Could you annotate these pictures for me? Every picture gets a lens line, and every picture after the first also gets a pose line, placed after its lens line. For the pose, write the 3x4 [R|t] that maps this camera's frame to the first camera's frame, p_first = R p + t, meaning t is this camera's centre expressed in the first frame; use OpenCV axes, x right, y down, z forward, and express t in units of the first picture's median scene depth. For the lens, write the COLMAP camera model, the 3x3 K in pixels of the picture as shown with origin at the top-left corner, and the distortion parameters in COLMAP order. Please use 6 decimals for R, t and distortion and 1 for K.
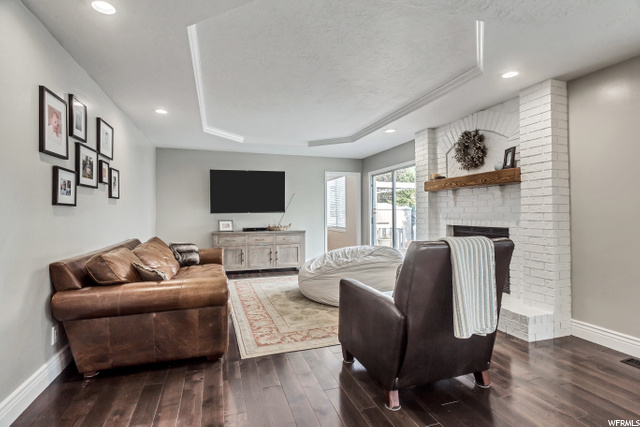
lens RADIAL K [[307.4, 0, 318.7], [0, 307.4, 213.1], [0, 0, 1]] dist [0.004353, 0.000203]
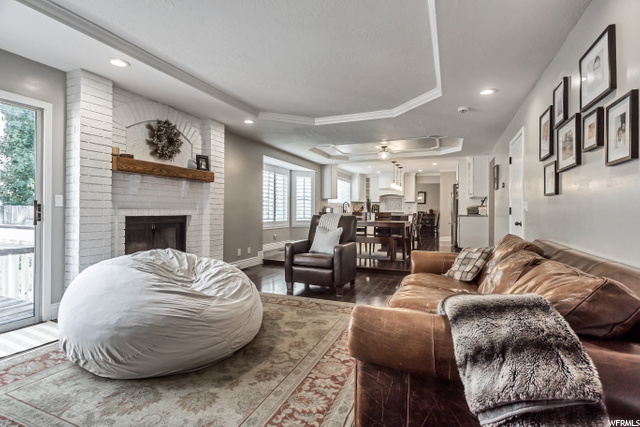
lens RADIAL K [[307.4, 0, 316.3], [0, 307.4, 208.2], [0, 0, 1]] dist [0.004353, 0.000203]
pose [[-0.734849, -0.016342, 0.678033, -0.606677], [-0.024097, 0.999708, -0.002021, 0.009989], [-0.677802, -0.017824, -0.735028, 1.522824]]
